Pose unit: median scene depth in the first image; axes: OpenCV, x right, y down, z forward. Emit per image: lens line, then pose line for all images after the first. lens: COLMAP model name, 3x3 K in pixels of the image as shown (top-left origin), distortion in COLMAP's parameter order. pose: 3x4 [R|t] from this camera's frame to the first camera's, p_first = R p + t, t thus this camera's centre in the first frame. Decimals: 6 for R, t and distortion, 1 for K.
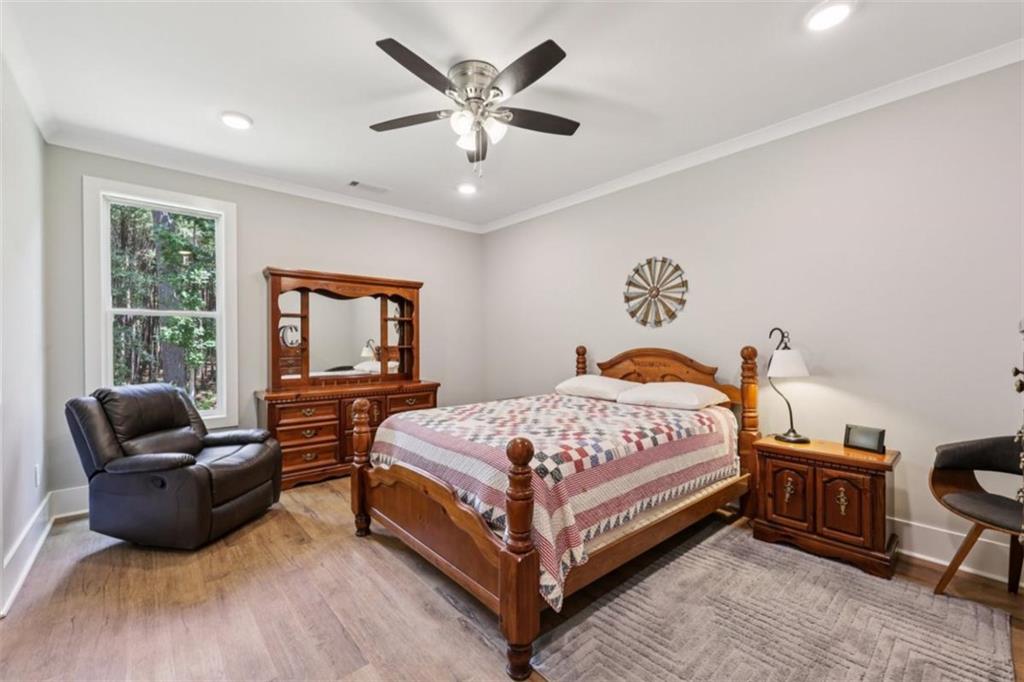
lens RADIAL K [[416.3, 0, 507.9], [0, 416.3, 340.9], [0, 0, 1]] dist [0.001271, 0.000080]
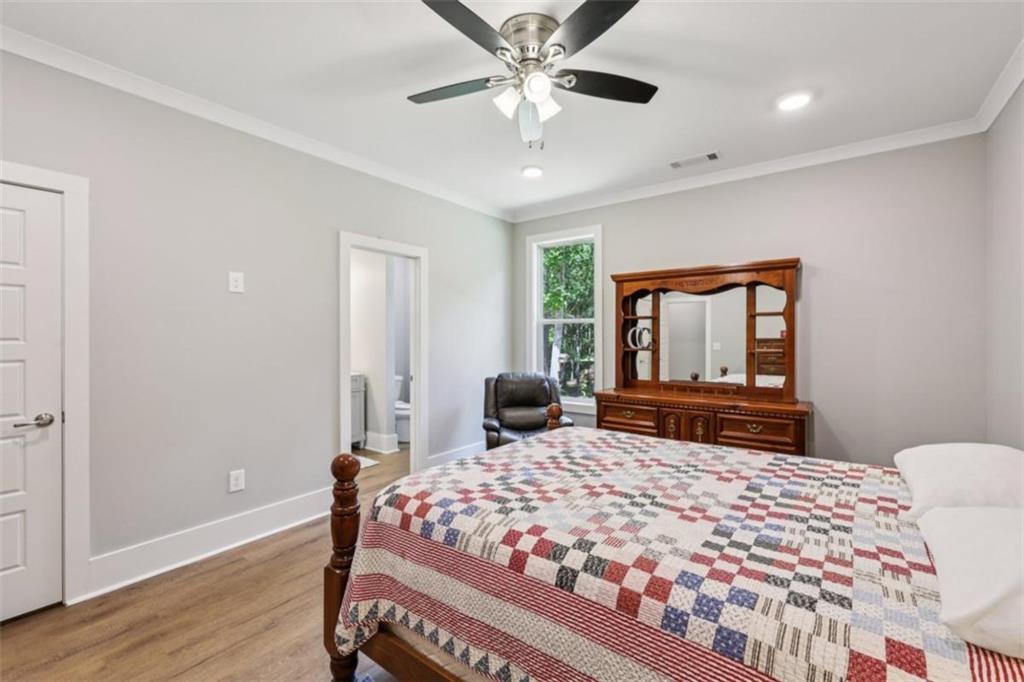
lens RADIAL K [[432.4, 0, 508.4], [0, 432.4, 336.7], [0, 0, 1]] dist [0.003446, 0.000222]
pose [[0.229513, 0.002602, -0.973302, 0.579487], [0.003212, 0.999989, 0.003431, -0.025916], [0.973300, -0.003913, 0.229502, 0.585379]]
